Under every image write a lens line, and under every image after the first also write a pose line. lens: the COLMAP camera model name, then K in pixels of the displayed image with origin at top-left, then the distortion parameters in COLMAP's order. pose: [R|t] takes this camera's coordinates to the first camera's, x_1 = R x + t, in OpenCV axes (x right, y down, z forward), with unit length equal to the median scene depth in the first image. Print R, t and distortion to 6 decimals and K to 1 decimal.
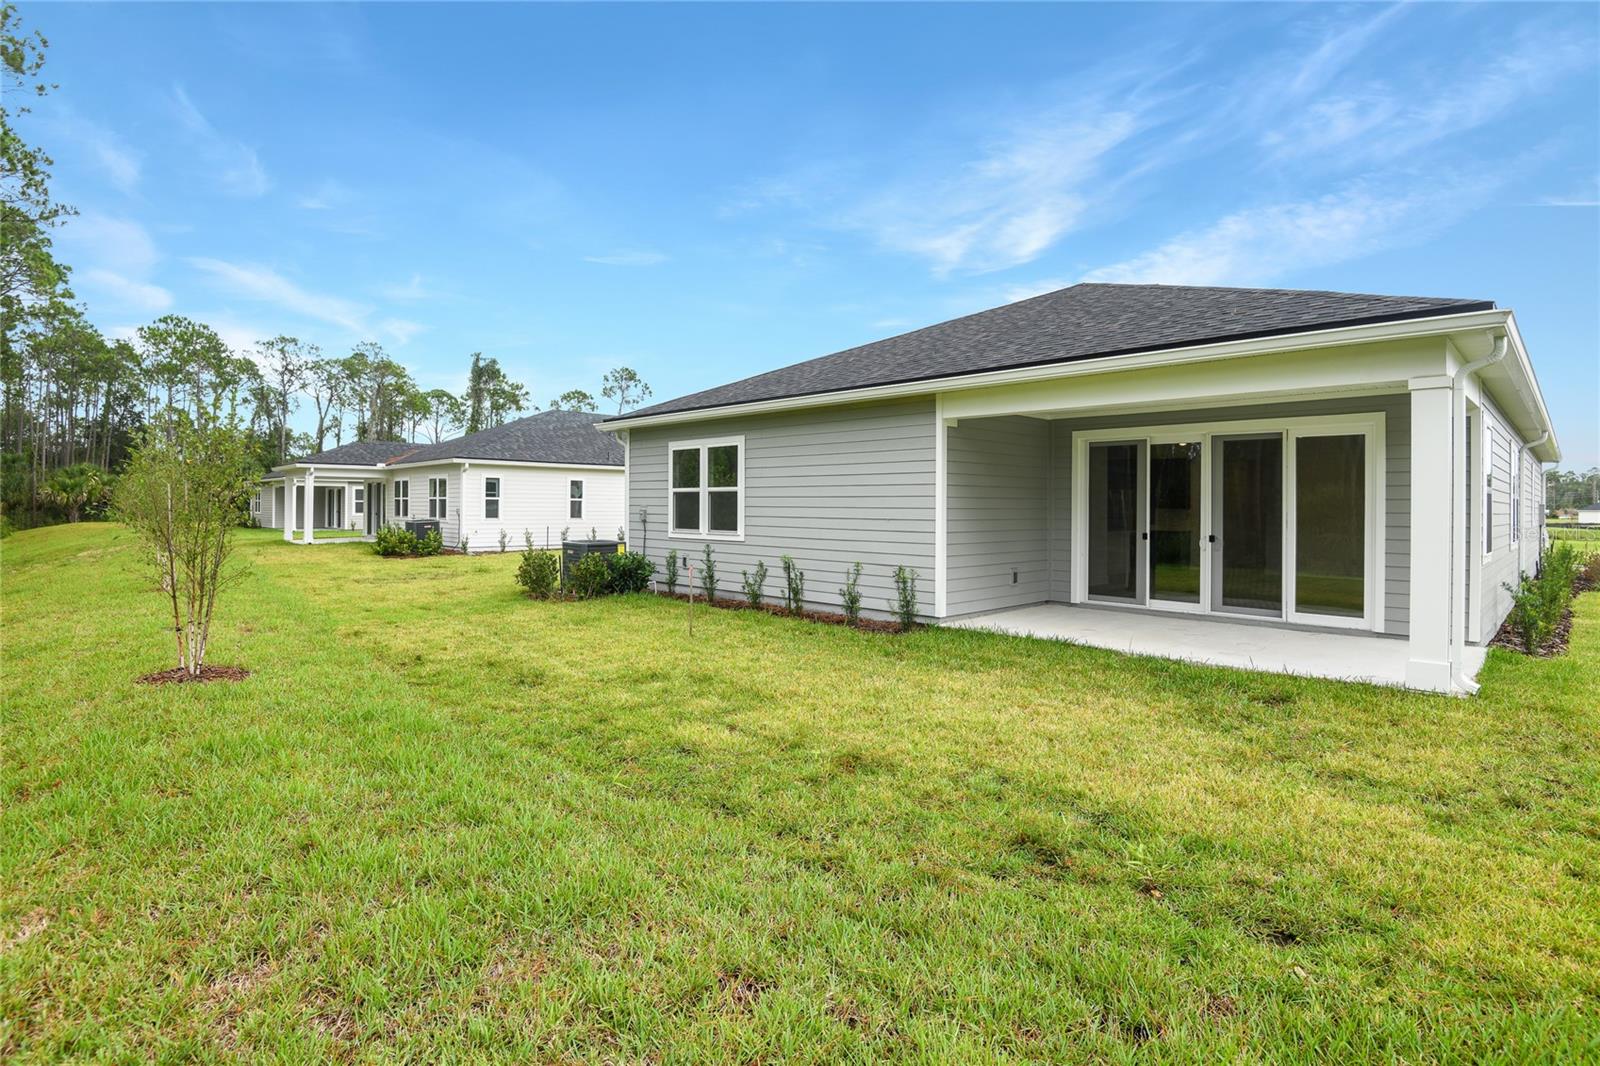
lens RADIAL K [[808.2, 0, 803.2], [0, 808.2, 502.4], [0, 0, 1]] dist [-0.003136, -0.000475]
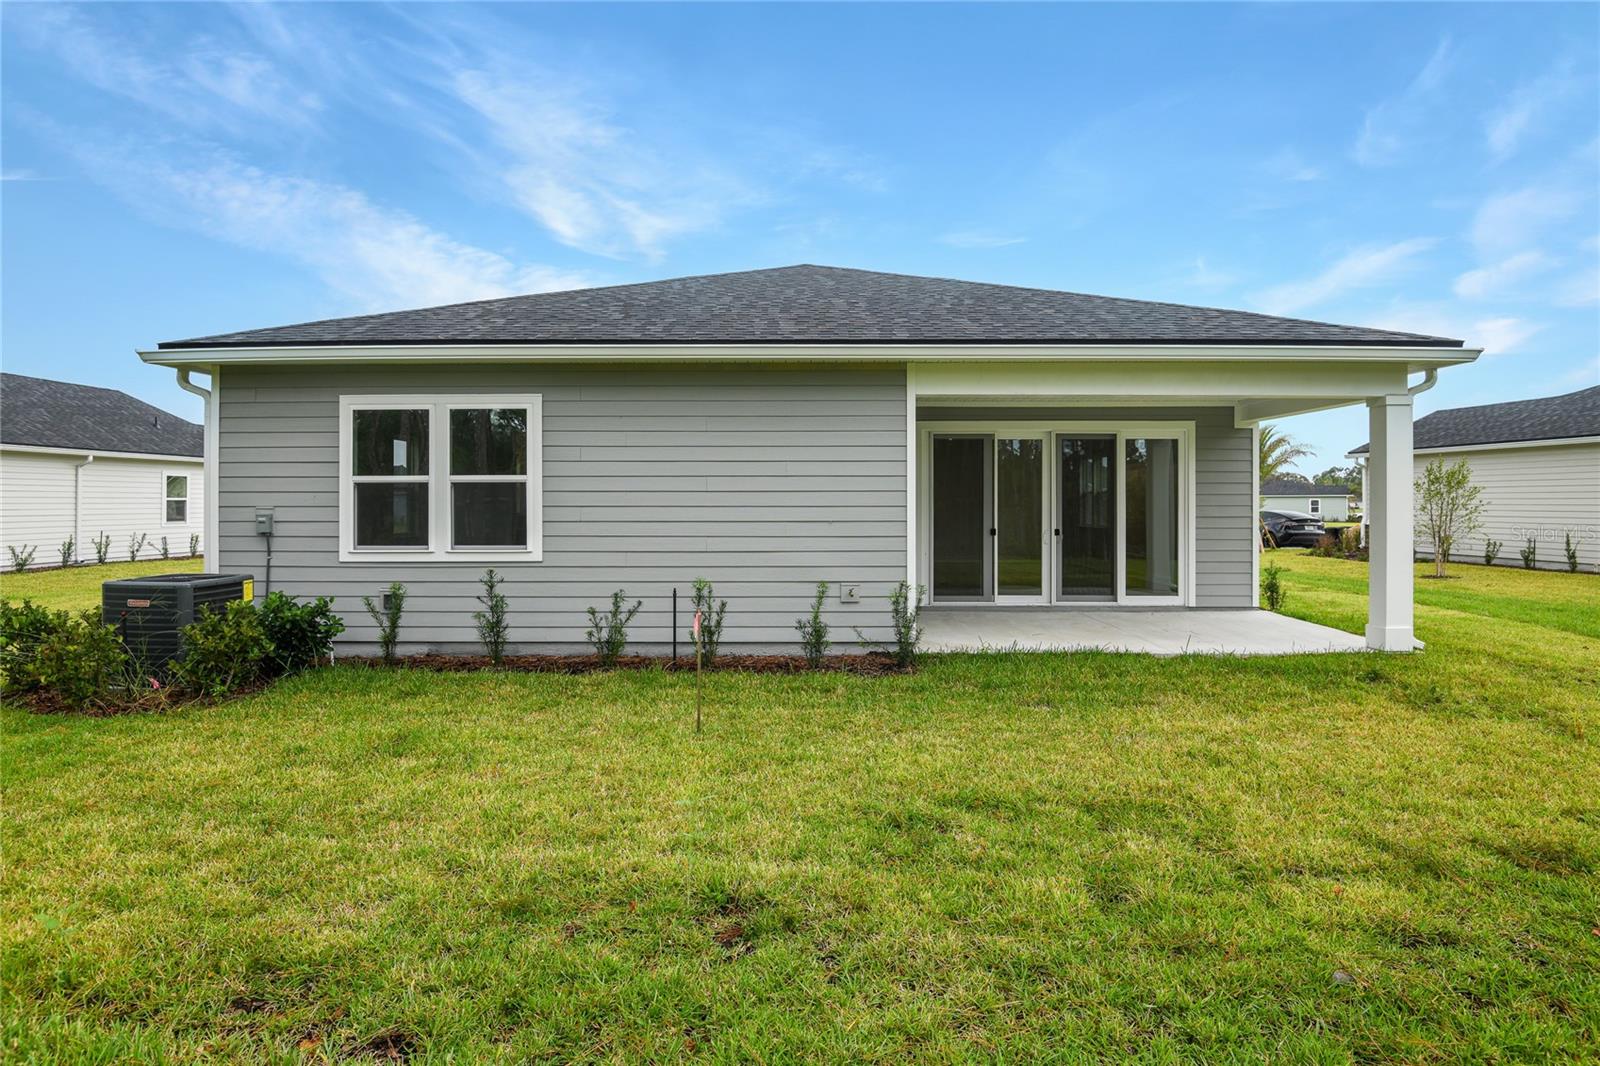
lens RADIAL K [[808.2, 0, 803.2], [0, 808.2, 502.4], [0, 0, 1]] dist [-0.003136, -0.000475]
pose [[0.701665, -0.008020, 0.712462, -0.434888], [0.002570, 0.999959, 0.008725, -0.003579], [-0.712503, -0.004290, 0.701656, 0.464335]]
